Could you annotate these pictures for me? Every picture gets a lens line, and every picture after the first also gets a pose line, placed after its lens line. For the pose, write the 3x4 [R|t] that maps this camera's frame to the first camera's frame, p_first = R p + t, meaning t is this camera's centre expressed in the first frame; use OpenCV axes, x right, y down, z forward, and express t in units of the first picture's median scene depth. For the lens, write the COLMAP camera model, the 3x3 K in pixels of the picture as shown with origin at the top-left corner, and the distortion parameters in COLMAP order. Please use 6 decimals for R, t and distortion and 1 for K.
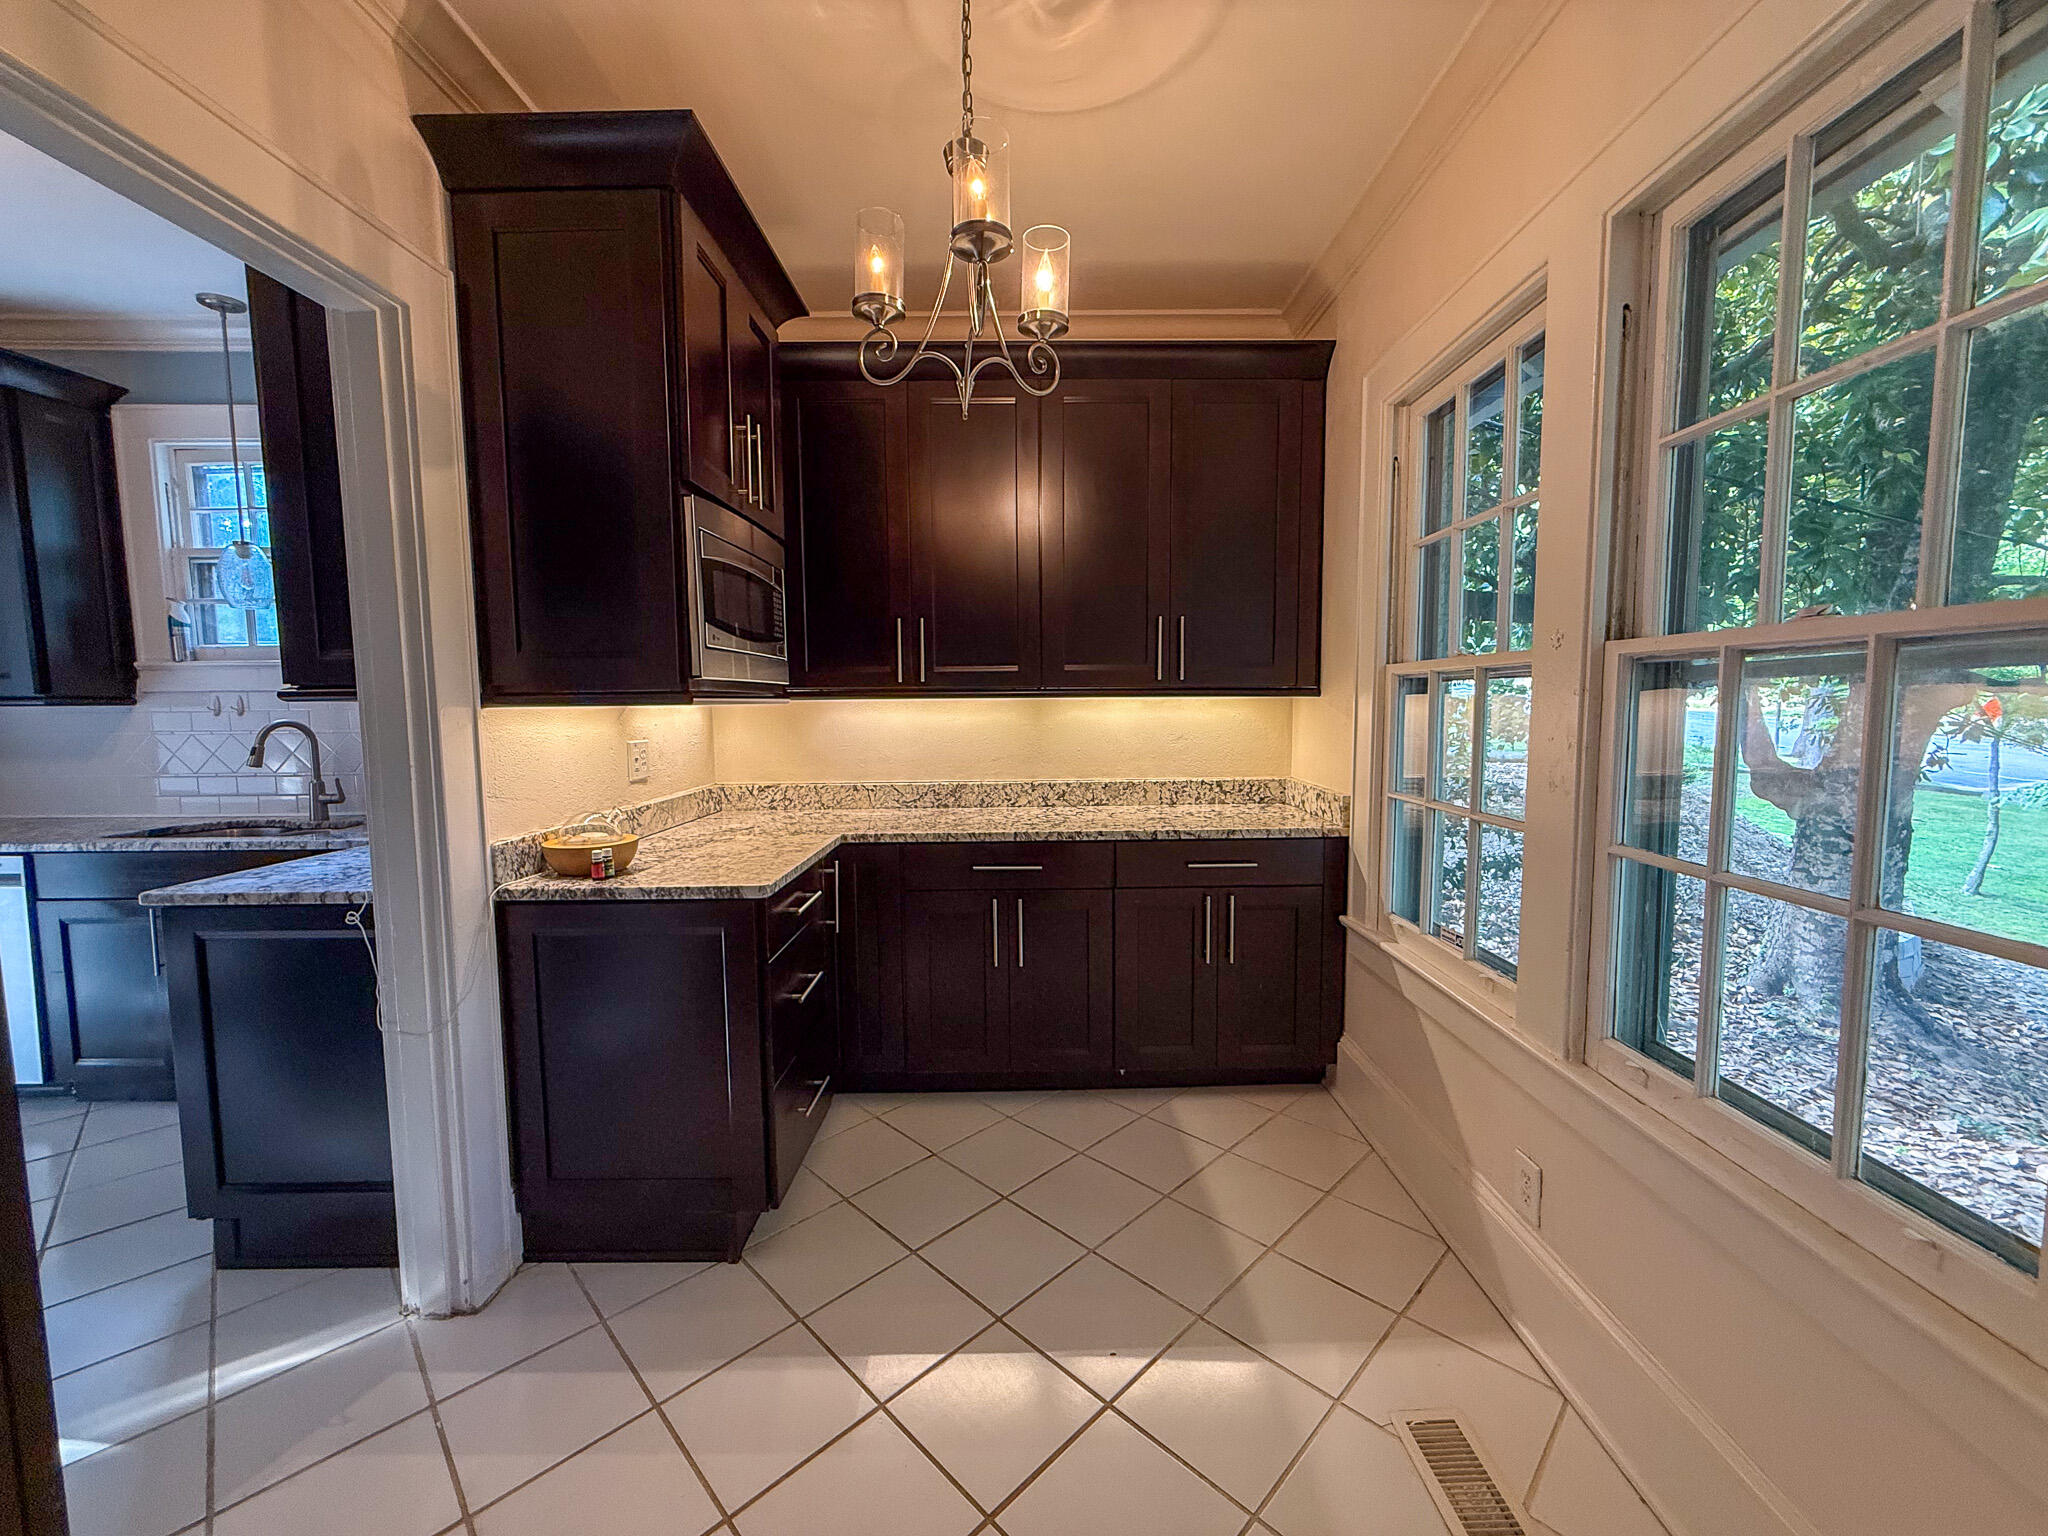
lens RADIAL K [[814.4, 0, 1017.1], [0, 814.4, 771.6], [0, 0, 1]] dist [-0.000347, 0.000115]
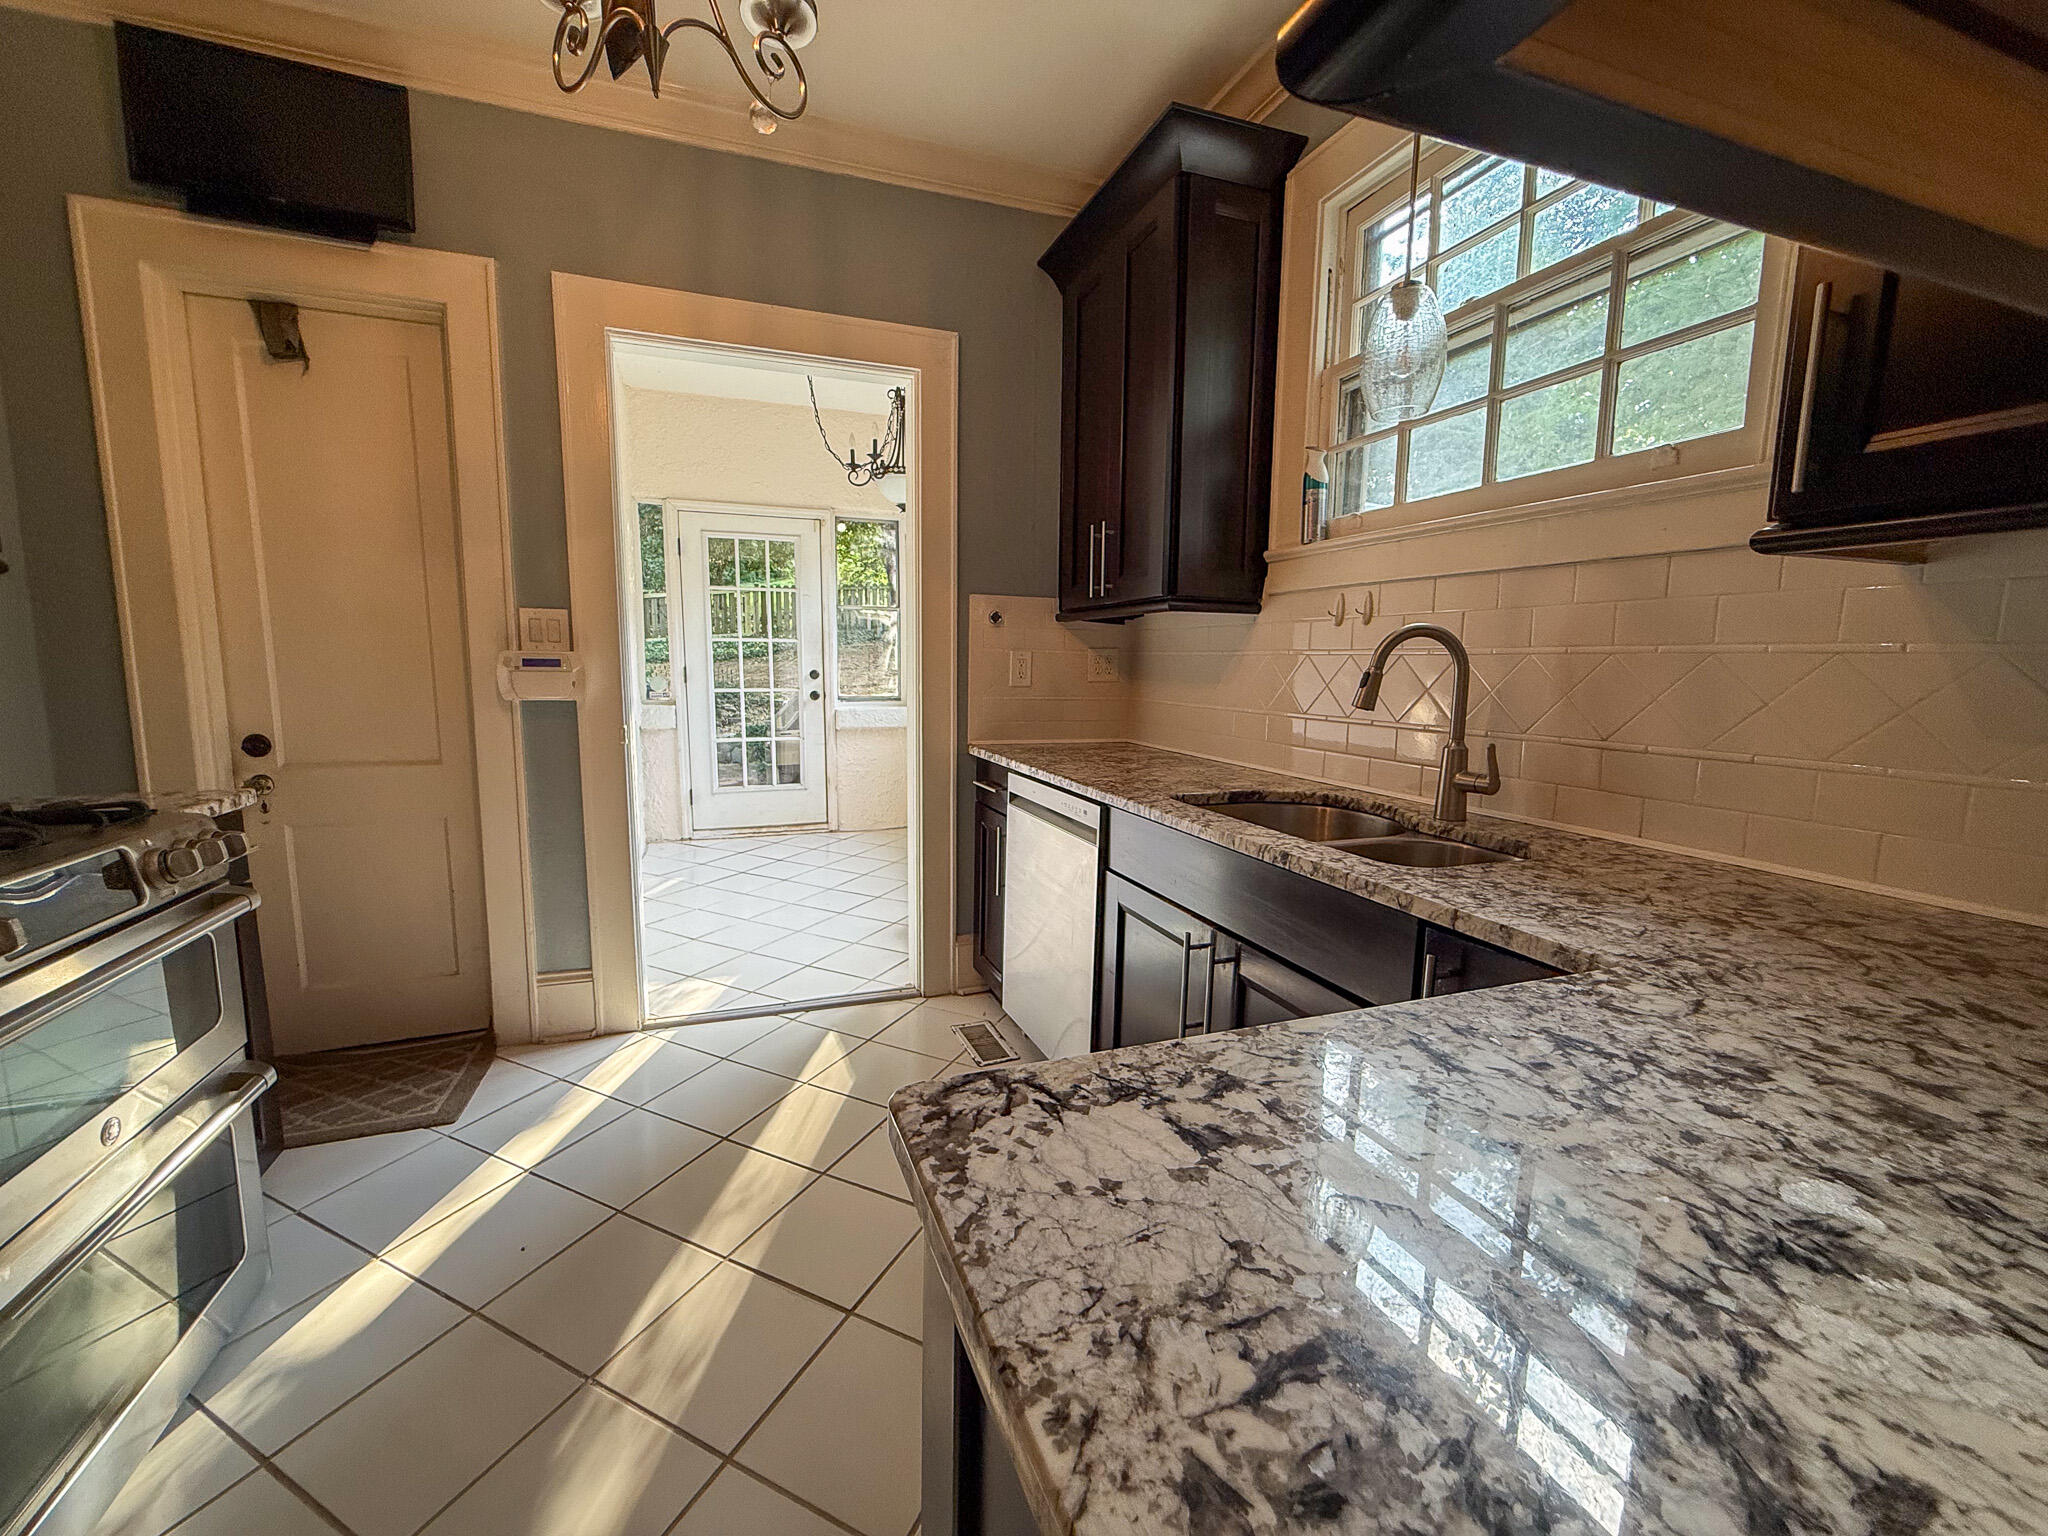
lens RADIAL K [[814.4, 0, 1017.1], [0, 814.4, 771.6], [0, 0, 1]] dist [-0.000347, 0.000115]
pose [[0.354850, 0.139784, -0.924414, -0.569260], [-0.095764, 0.988993, 0.112789, -0.003314], [0.930006, 0.048502, 0.364331, 0.657980]]
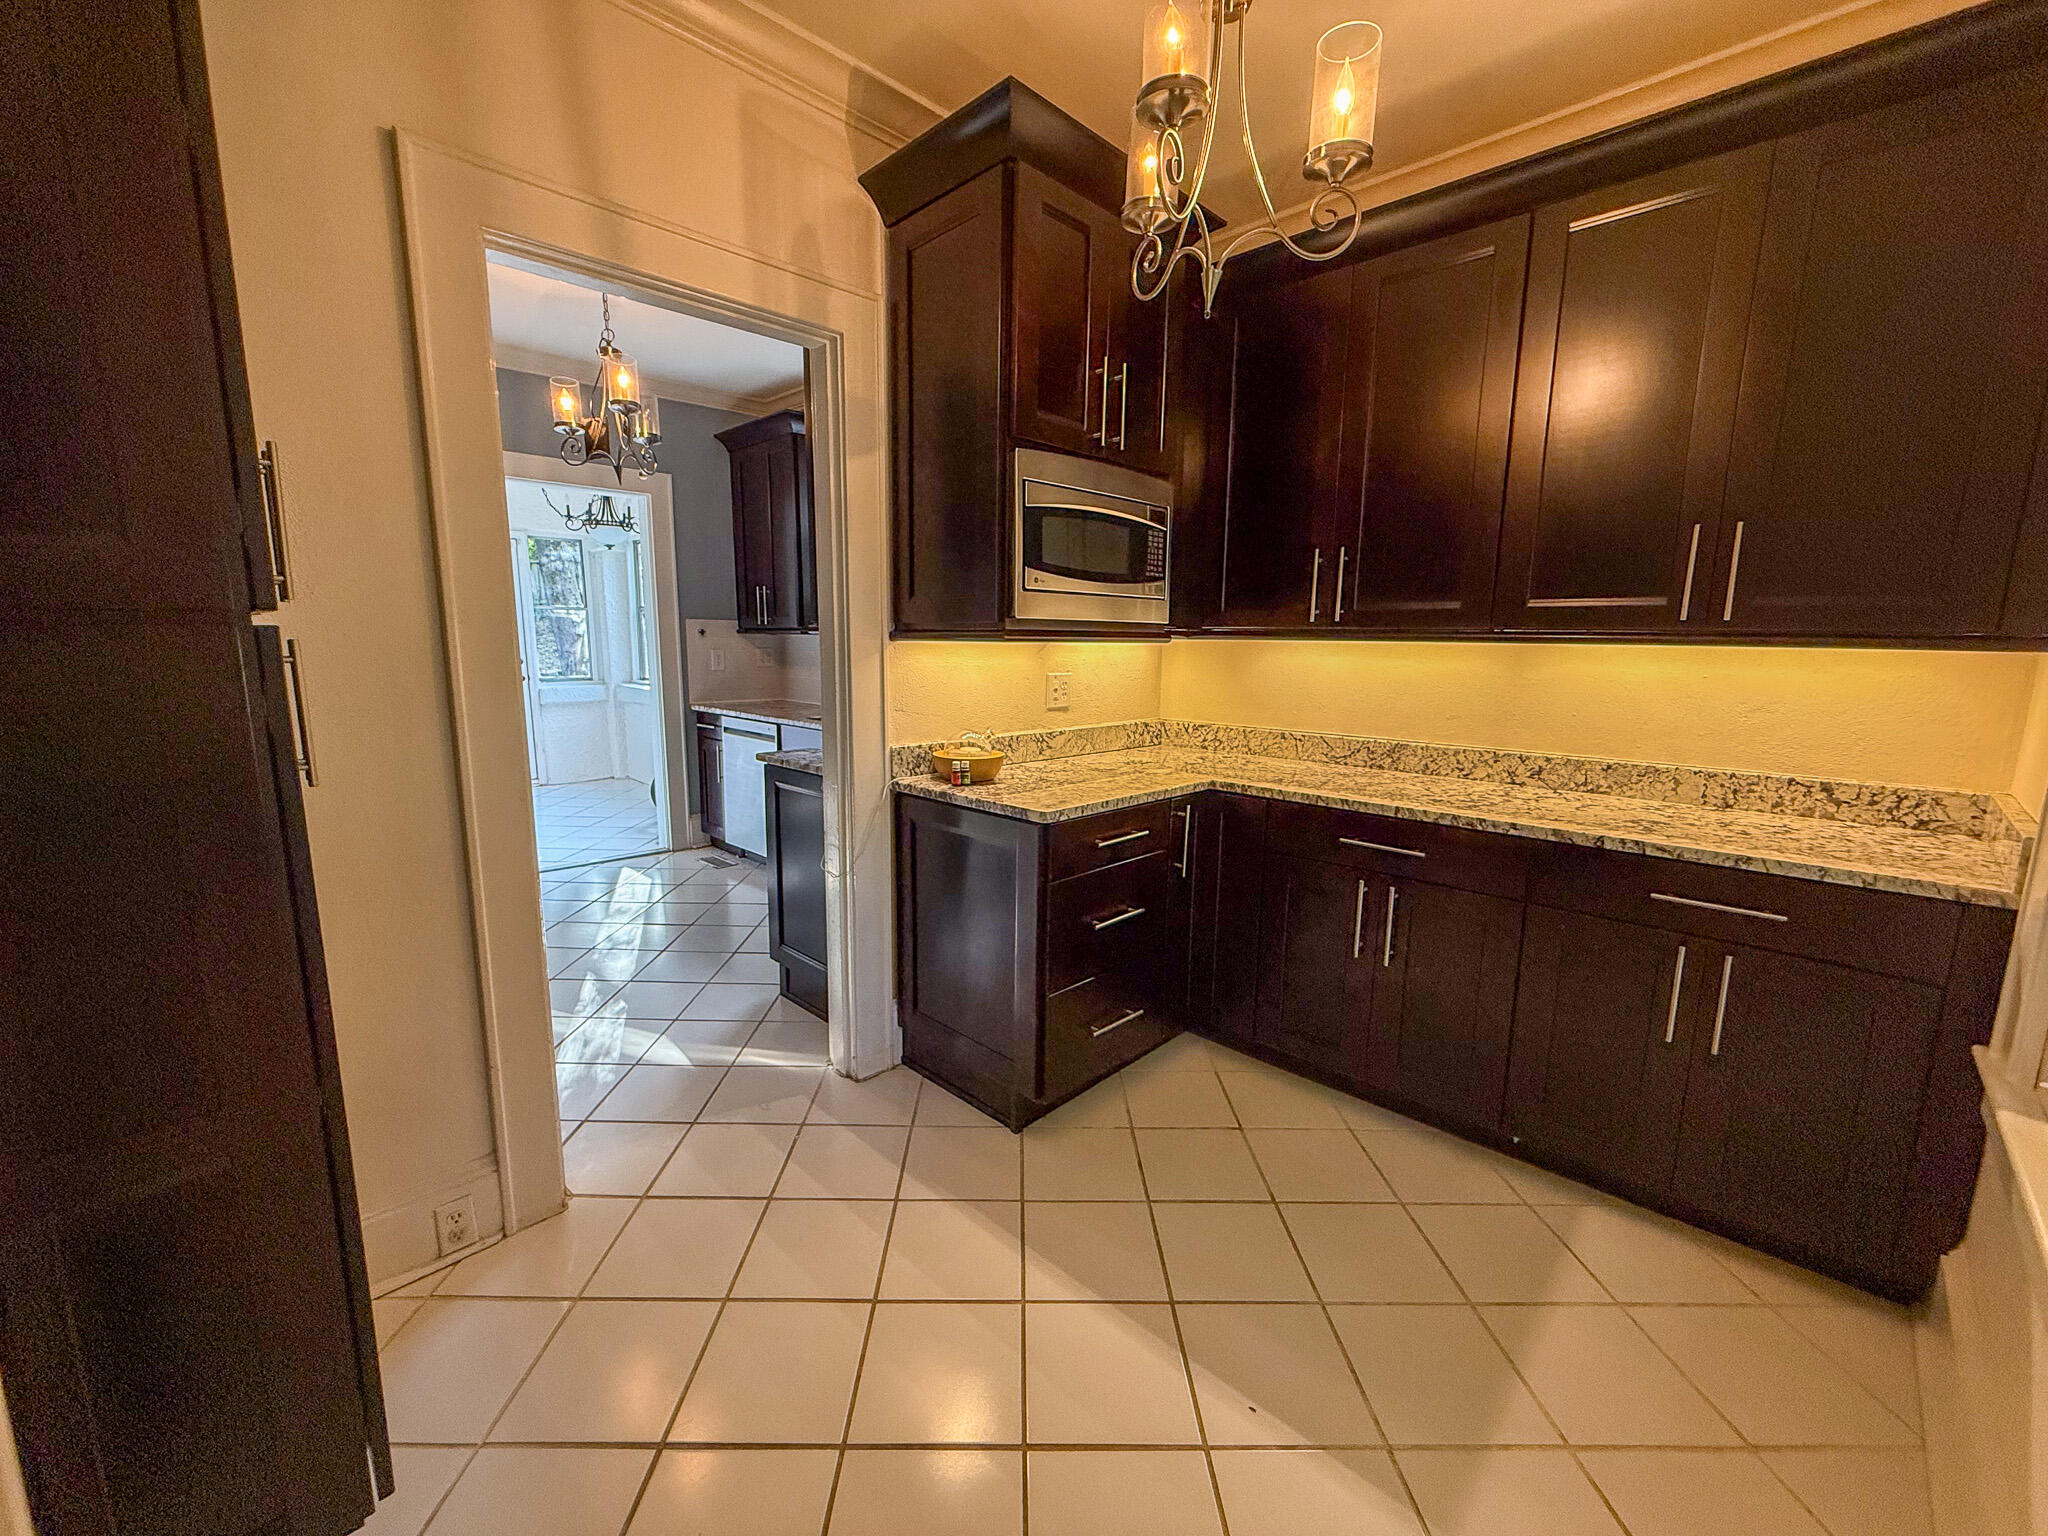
lens RADIAL K [[814.4, 0, 1017.1], [0, 814.4, 771.6], [0, 0, 1]] dist [-0.000347, 0.000115]
pose [[0.718003, 0.130723, -0.683655, 0.279191], [-0.078716, 0.991154, 0.106849, -0.018354], [0.691575, -0.022904, 0.721941, 0.137774]]
